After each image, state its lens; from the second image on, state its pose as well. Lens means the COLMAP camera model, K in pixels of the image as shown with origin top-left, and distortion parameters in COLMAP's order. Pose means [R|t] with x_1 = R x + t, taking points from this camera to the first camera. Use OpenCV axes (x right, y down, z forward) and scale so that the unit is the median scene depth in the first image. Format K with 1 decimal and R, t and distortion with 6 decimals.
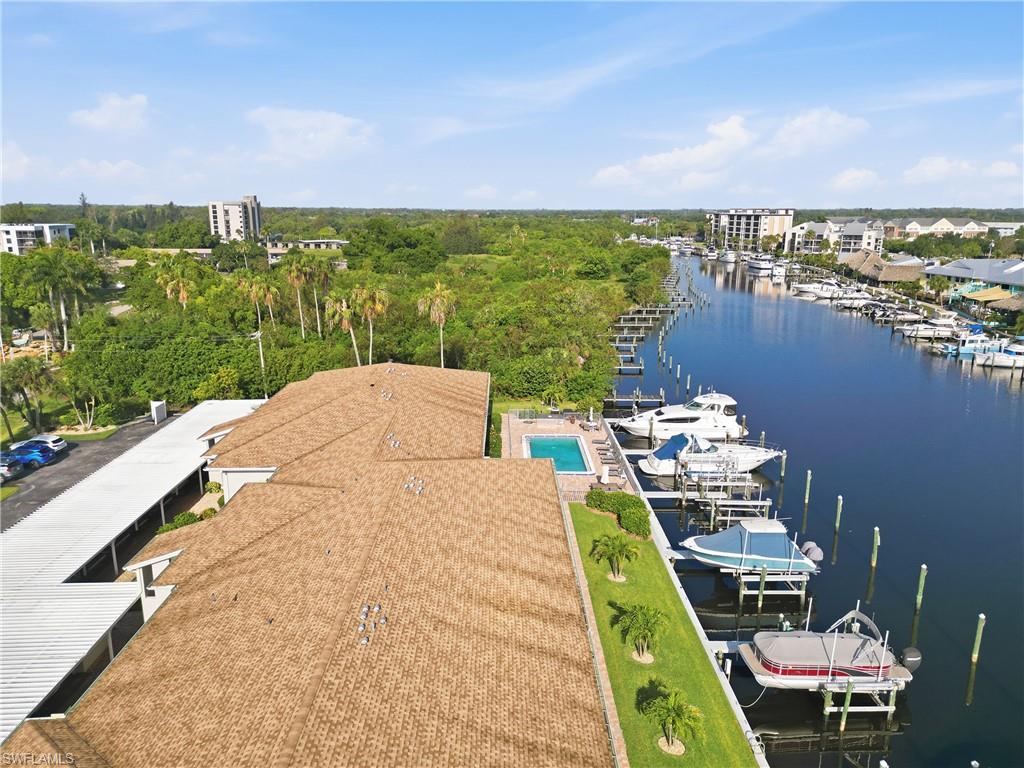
lens RADIAL K [[709.7, 0, 512.0], [0, 709.7, 384.0], [0, 0, 1]] dist [0.084425, -0.089634]
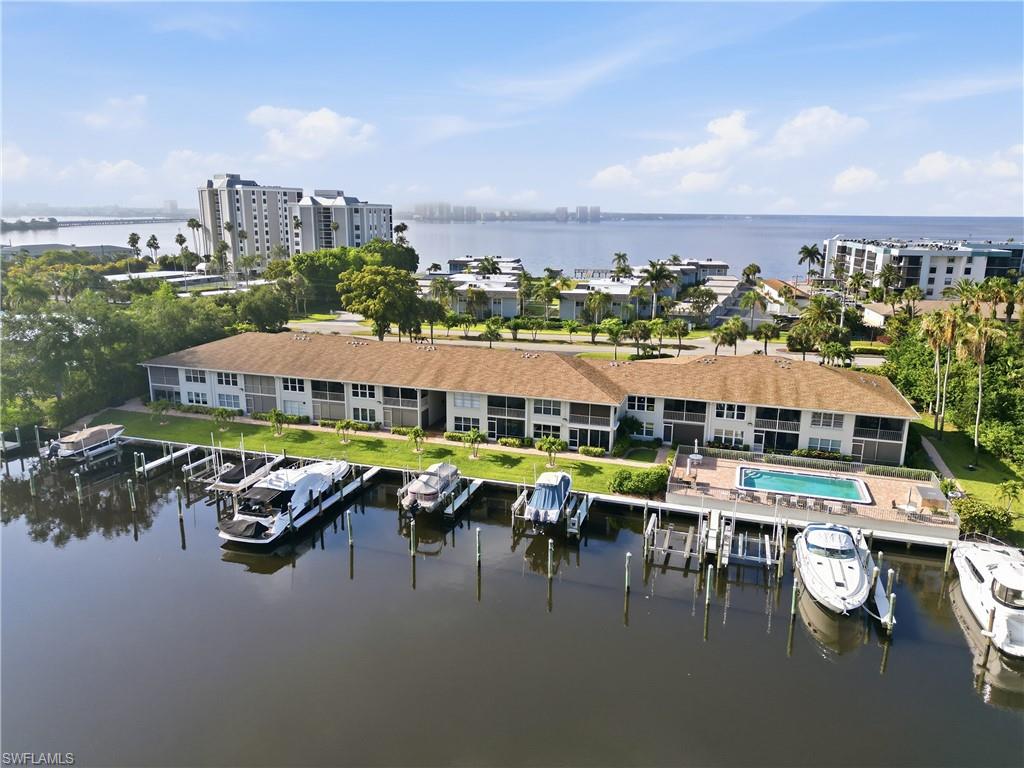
lens RADIAL K [[709.7, 0, 512.0], [0, 709.7, 384.0], [0, 0, 1]] dist [0.084425, -0.089634]
pose [[-0.315630, 0.211895, -0.924920, 0.918147], [-0.233921, 0.927288, 0.292263, -0.191482], [0.919597, 0.308605, -0.243114, 0.727208]]
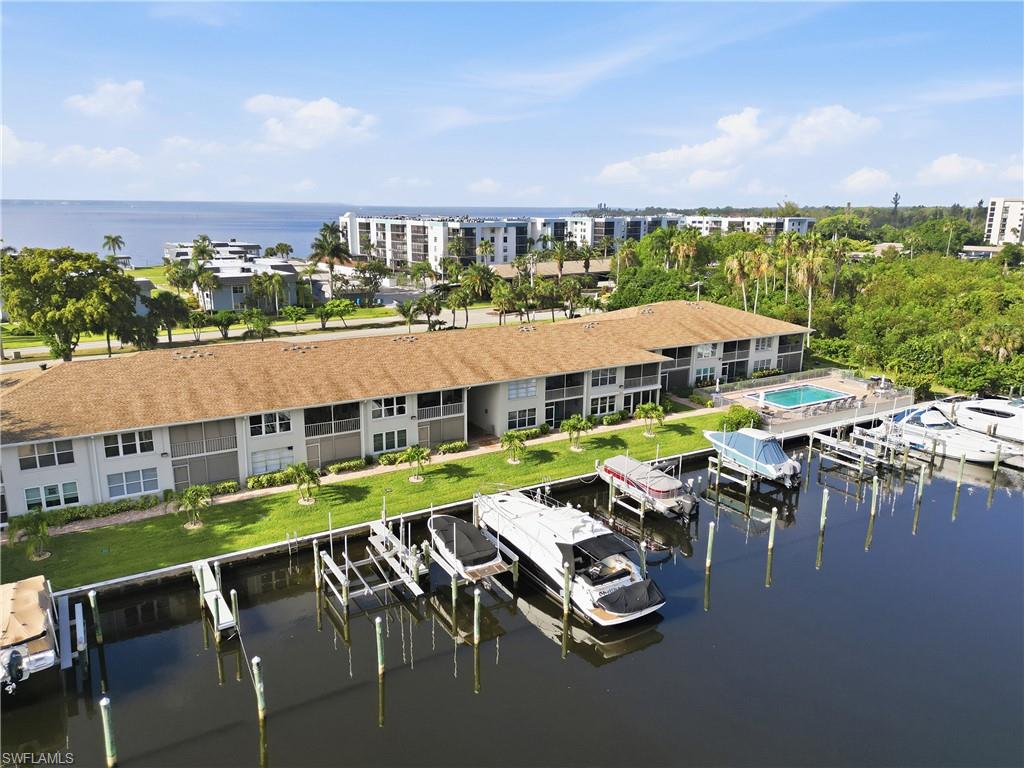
lens RADIAL K [[725.9, 0, 512.0], [0, 725.9, 384.0], [0, 0, 1]] dist [0.085930, -0.102152]
pose [[0.501989, 0.202798, -0.840761, 0.712051], [-0.209657, 0.971659, 0.109193, 0.040996], [0.839077, 0.121458, 0.530280, -0.010800]]
